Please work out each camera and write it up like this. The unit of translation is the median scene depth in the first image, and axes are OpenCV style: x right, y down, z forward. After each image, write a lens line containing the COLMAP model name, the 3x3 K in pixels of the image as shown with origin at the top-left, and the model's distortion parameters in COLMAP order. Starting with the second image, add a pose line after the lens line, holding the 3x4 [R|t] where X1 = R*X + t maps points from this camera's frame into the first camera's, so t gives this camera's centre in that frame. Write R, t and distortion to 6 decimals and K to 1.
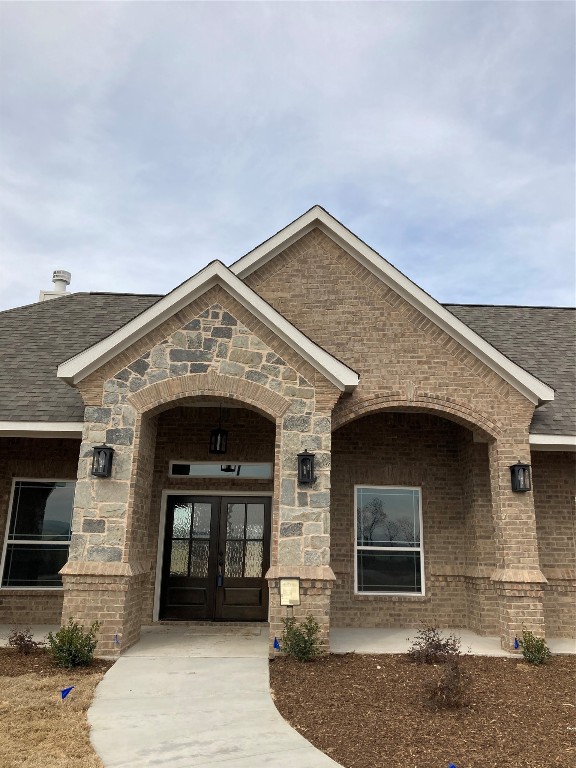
lens RADIAL K [[626.5, 0, 293.4], [0, 626.5, 381.6], [0, 0, 1]] dist [0.044438, -0.056695]
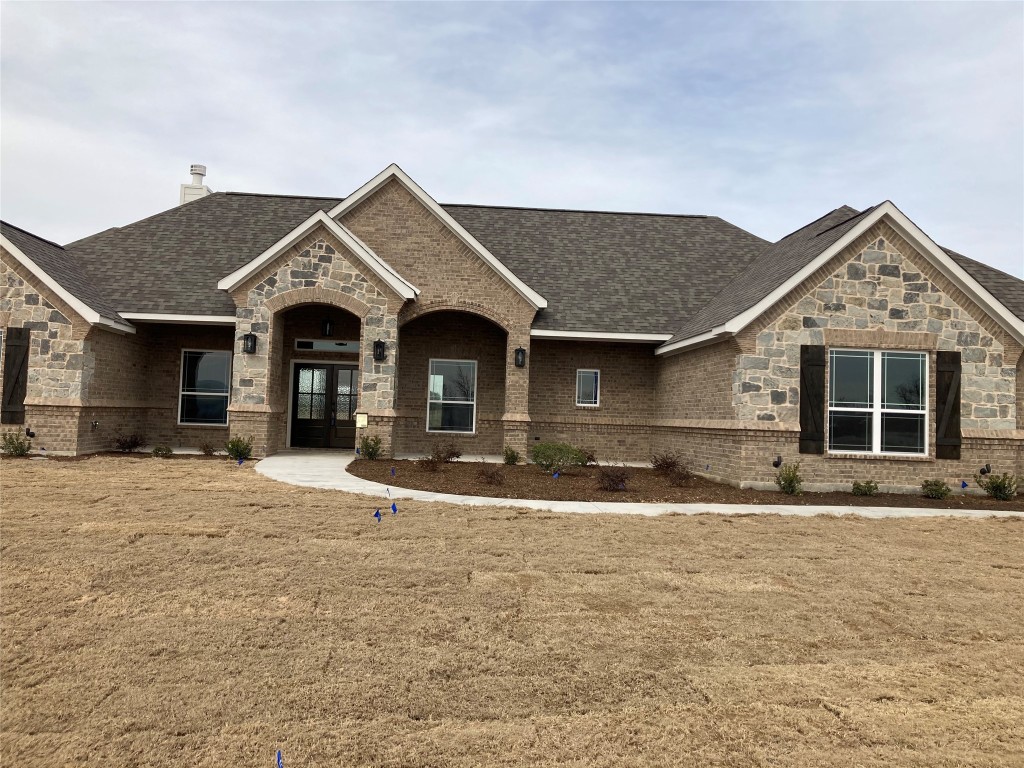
lens RADIAL K [[835.3, 0, 510.3], [0, 835.3, 387.3], [0, 0, 1]] dist [0.044438, -0.056695]
pose [[0.999156, 0.017151, 0.037313, 0.257841], [-0.024906, 0.975511, 0.218537, -0.226648], [-0.032652, -0.219282, 0.975115, -1.033284]]
